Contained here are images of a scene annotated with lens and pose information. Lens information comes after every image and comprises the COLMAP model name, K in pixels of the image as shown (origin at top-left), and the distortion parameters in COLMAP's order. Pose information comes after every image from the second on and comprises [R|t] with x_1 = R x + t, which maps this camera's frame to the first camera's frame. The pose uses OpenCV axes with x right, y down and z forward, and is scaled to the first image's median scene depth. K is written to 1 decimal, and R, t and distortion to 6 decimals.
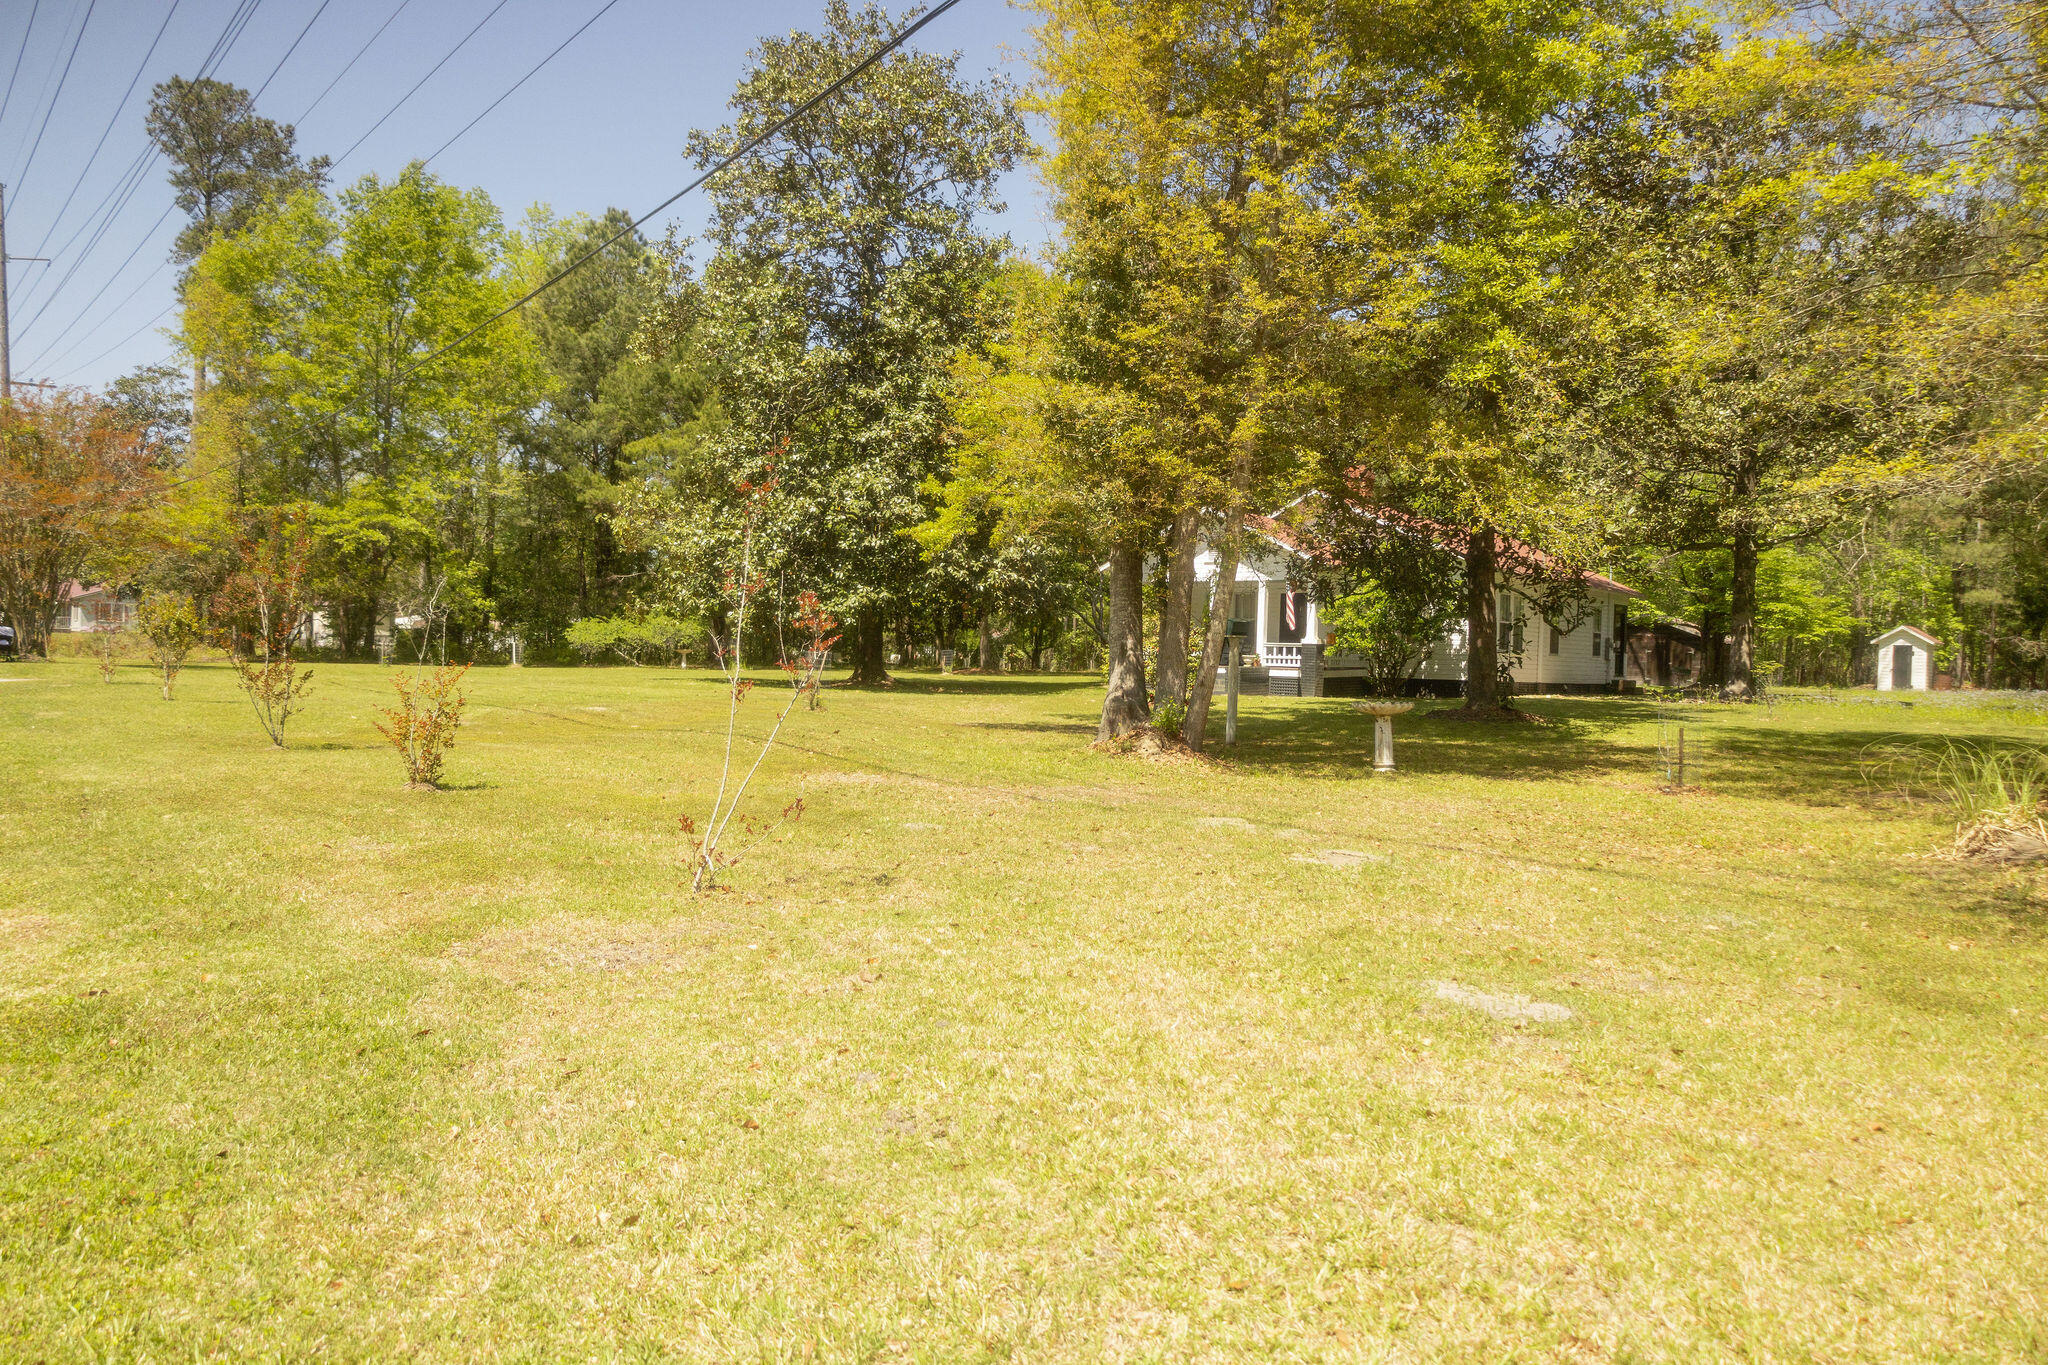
lens RADIAL K [[1316.0, 0, 1022.1], [0, 1316.0, 682.2], [0, 0, 1]] dist [-0.017600, 0.006253]
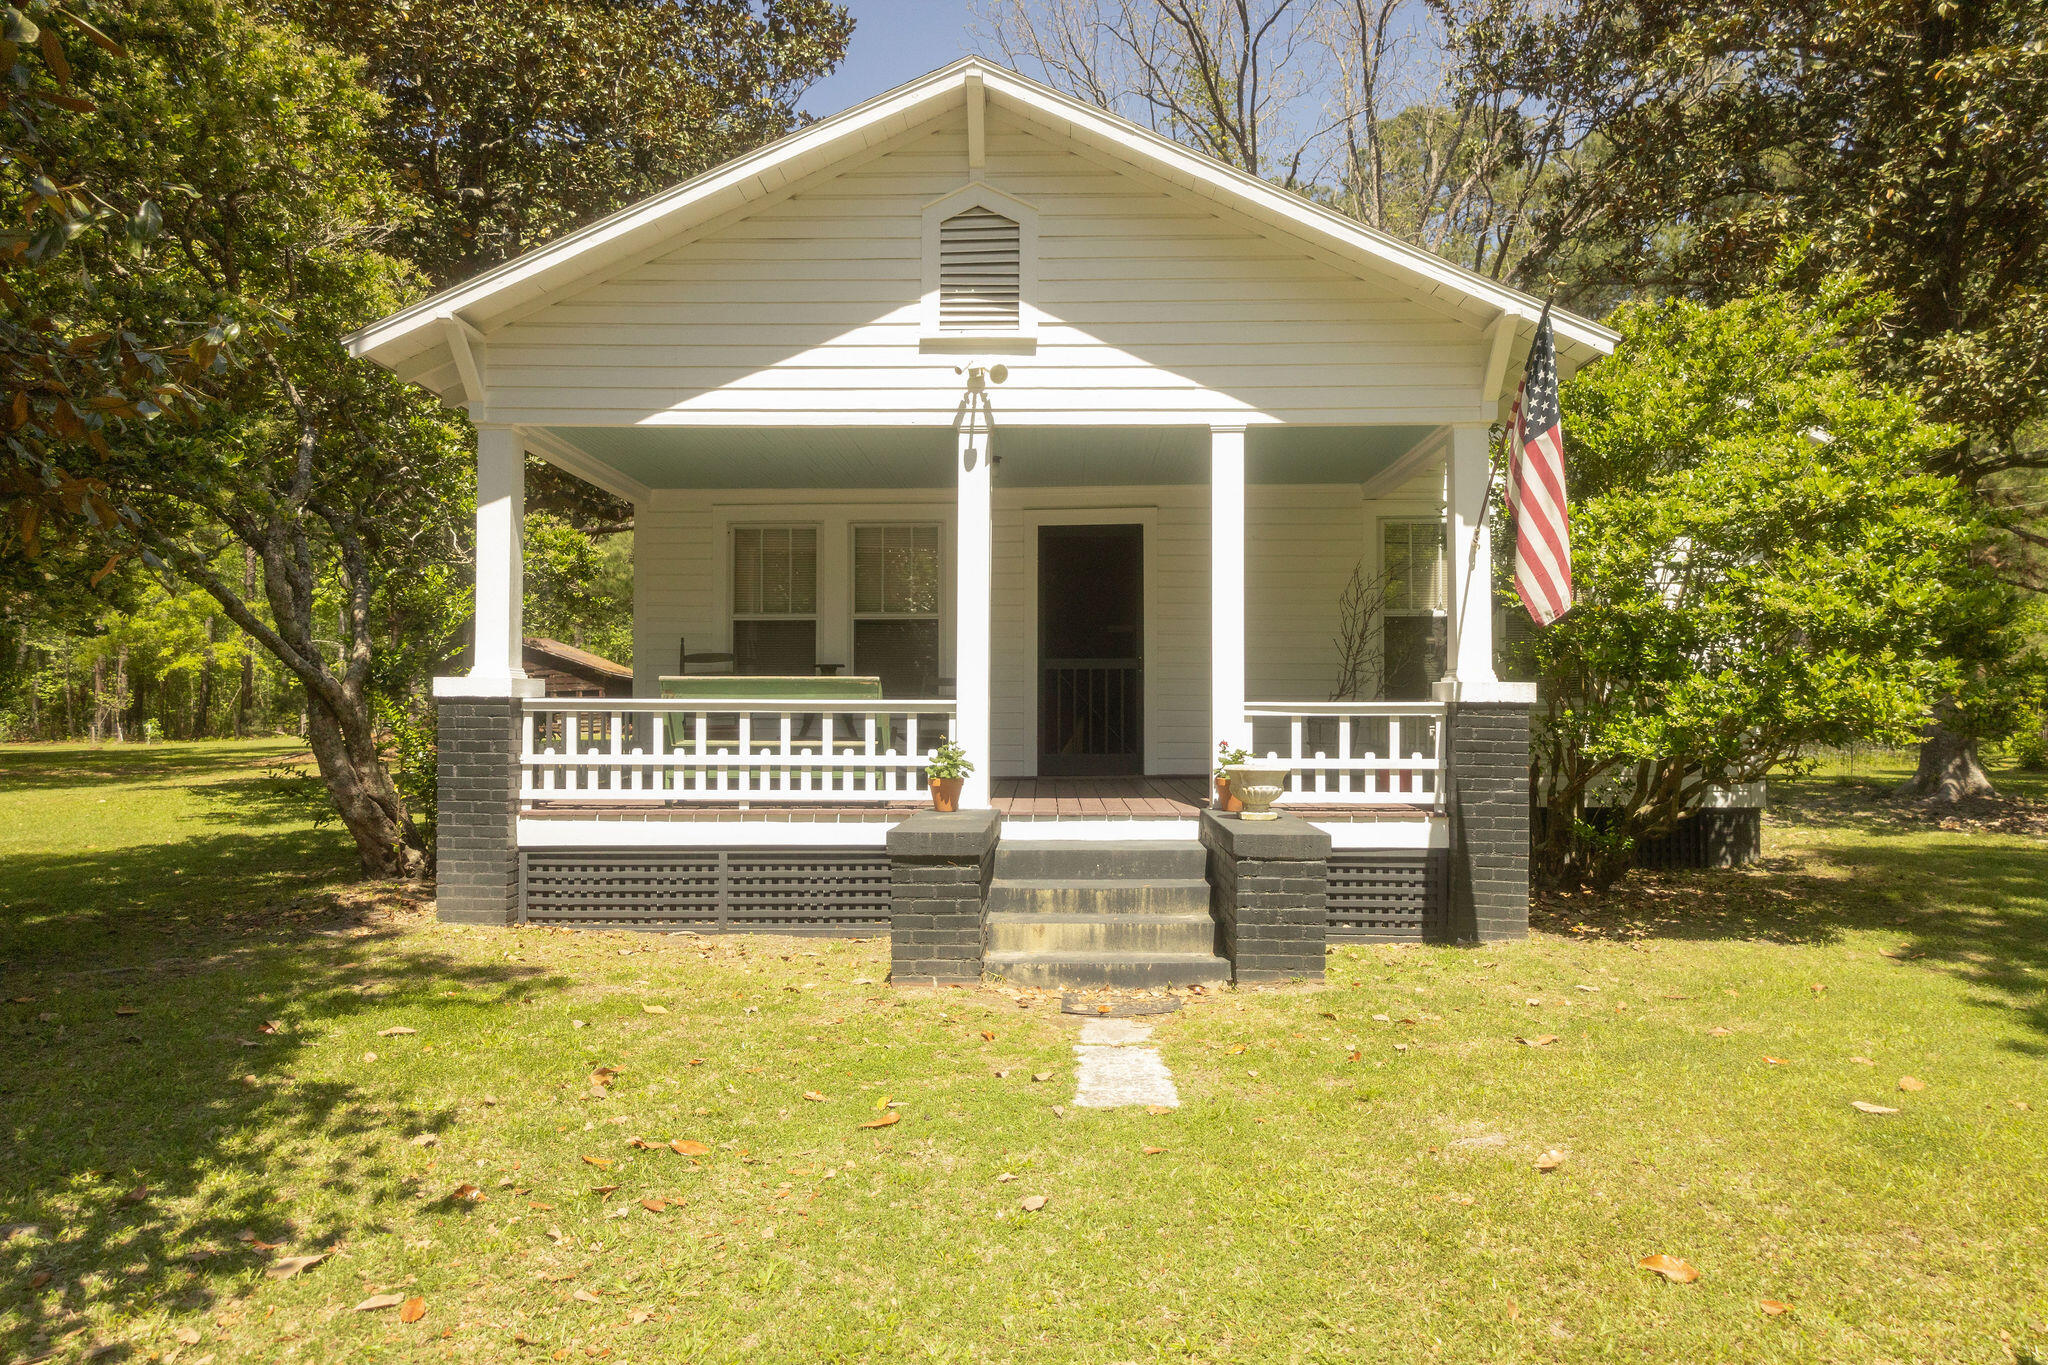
lens RADIAL K [[1316.0, 0, 1024.3], [0, 1316.0, 682.4], [0, 0, 1]] dist [-0.017600, 0.006253]
pose [[0.786278, -0.010883, 0.617776, 0.015896], [0.031068, 0.999277, -0.021937, -0.029781], [-0.617091, 0.036442, 0.786048, 0.858349]]
